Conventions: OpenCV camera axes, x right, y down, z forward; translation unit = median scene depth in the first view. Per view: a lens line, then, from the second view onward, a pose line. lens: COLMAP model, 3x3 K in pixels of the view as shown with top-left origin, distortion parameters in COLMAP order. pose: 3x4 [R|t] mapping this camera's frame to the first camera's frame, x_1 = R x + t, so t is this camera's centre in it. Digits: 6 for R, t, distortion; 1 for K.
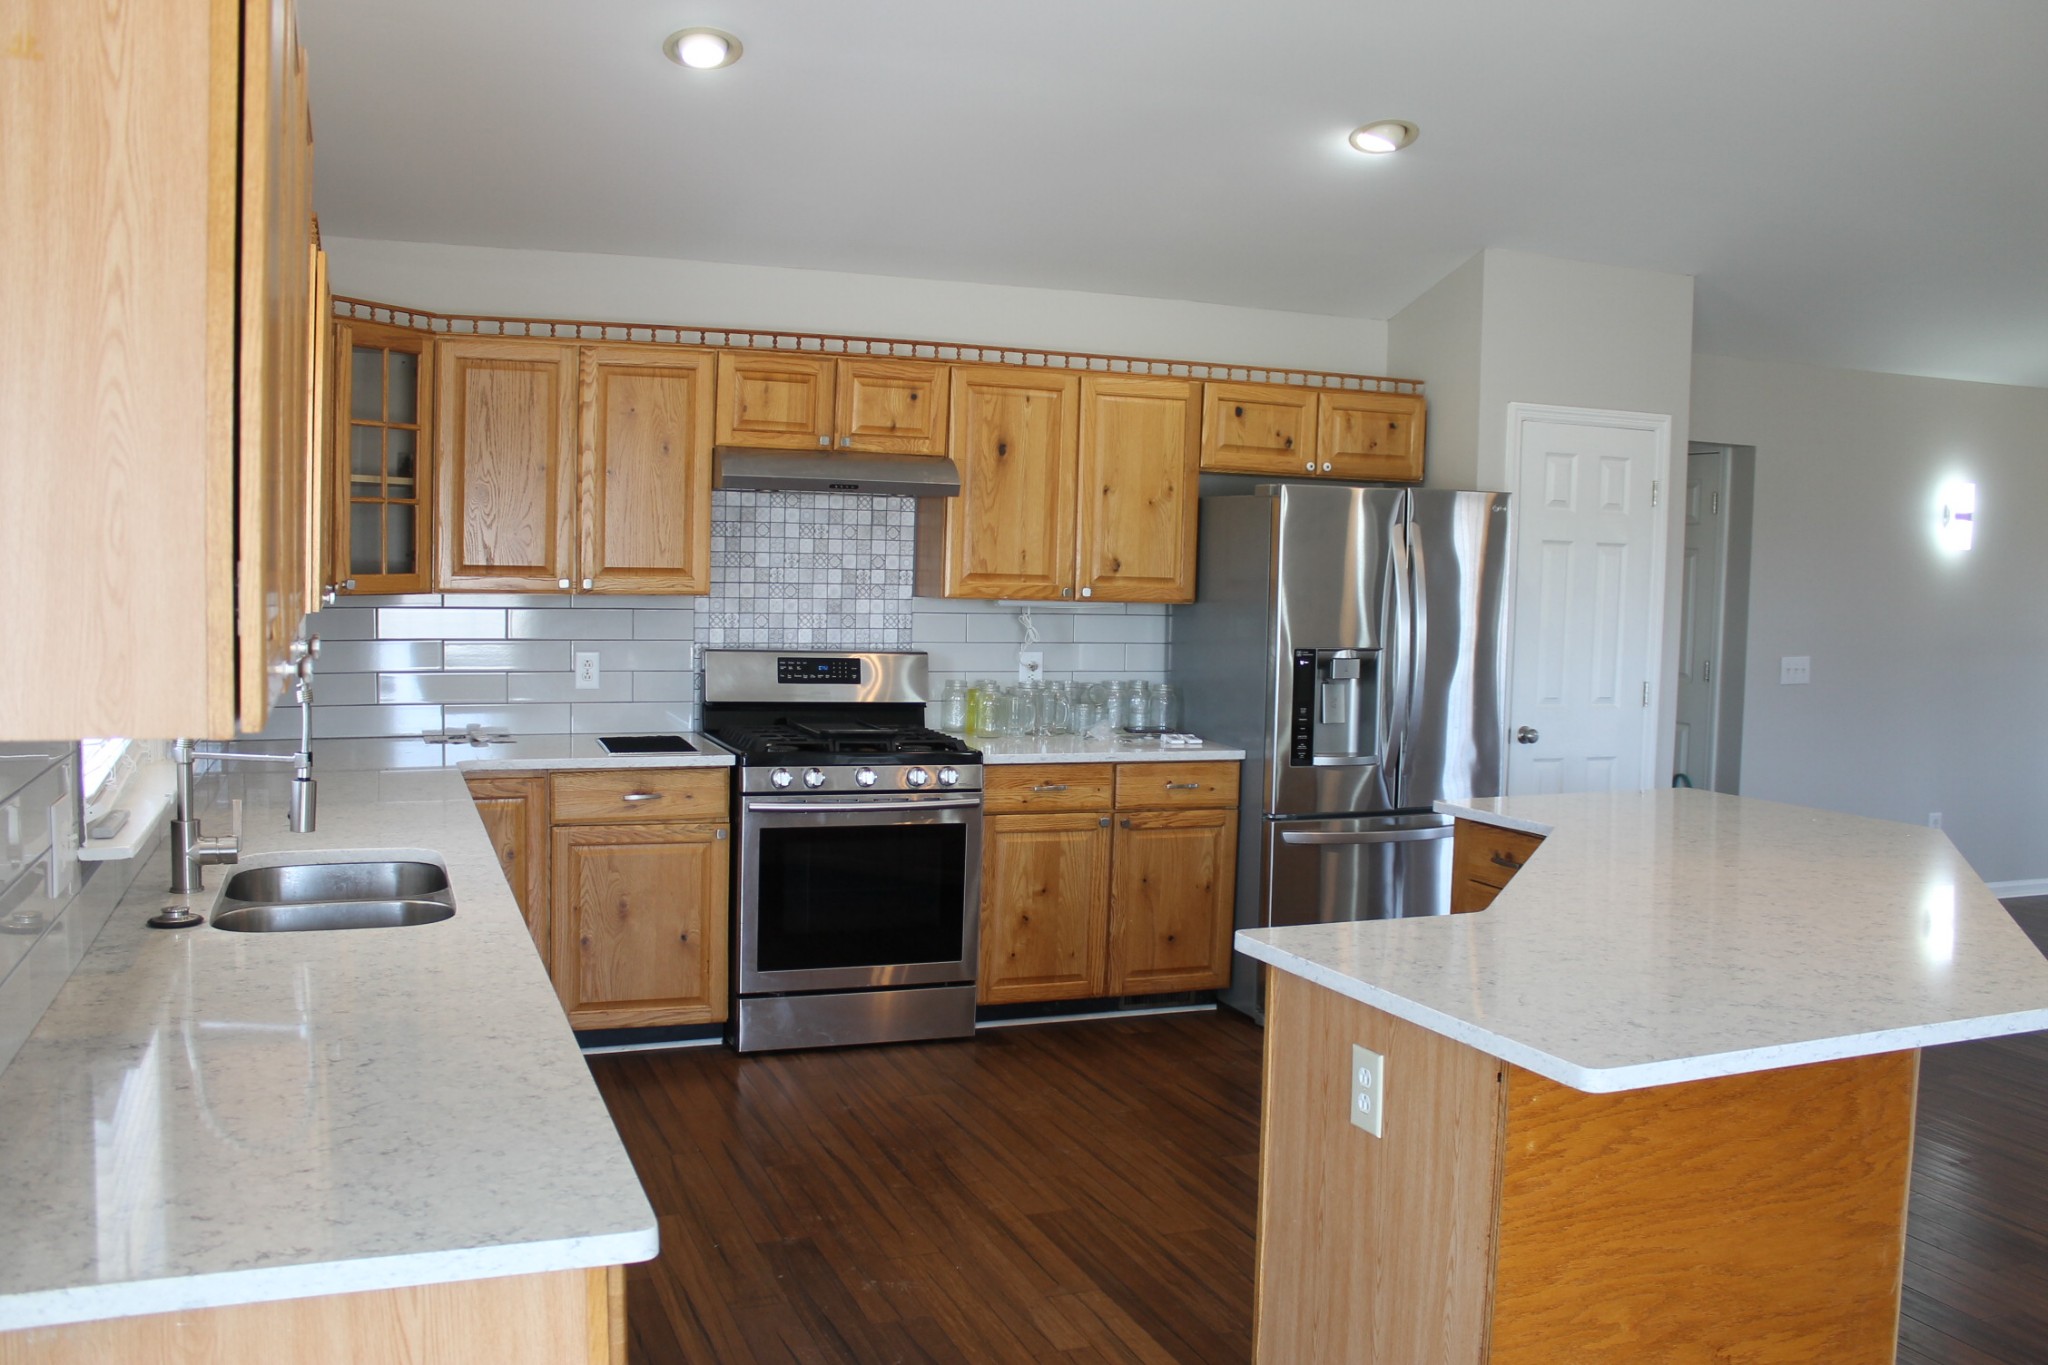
lens RADIAL K [[1755.7, 0, 1024.0], [0, 1755.7, 682.5], [0, 0, 1]] dist [-0.162637, 0.155956]
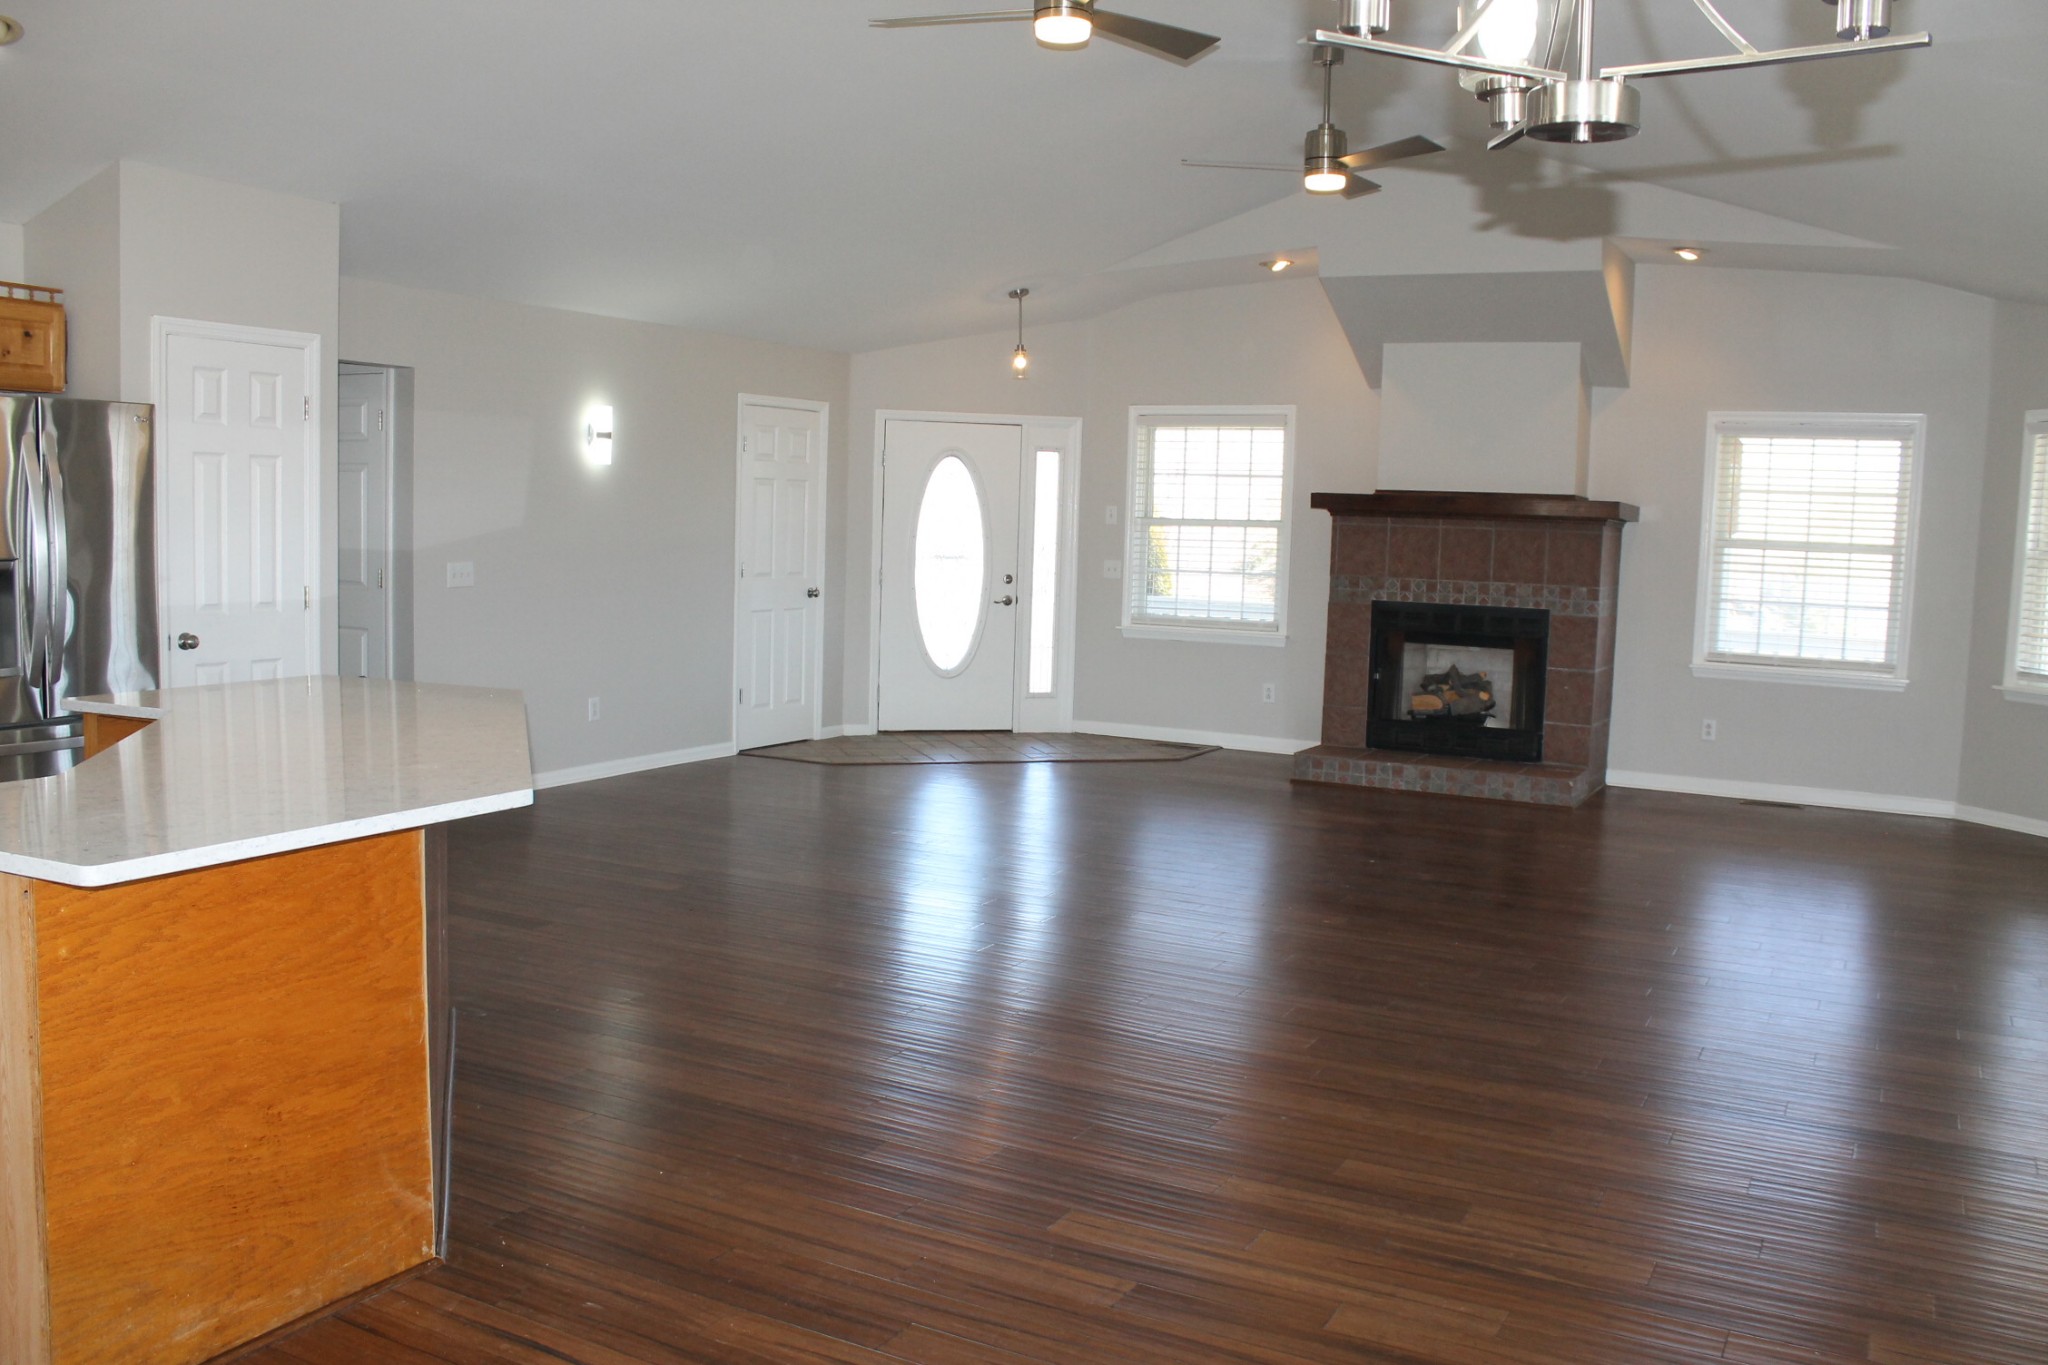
lens RADIAL K [[1755.7, 0, 1024.0], [0, 1755.7, 682.5], [0, 0, 1]] dist [-0.162637, 0.155956]
pose [[0.771866, -0.063729, 0.632583, 0.082400], [0.038514, 0.997823, 0.053530, 0.051233], [-0.634617, -0.016955, 0.772641, -0.257442]]
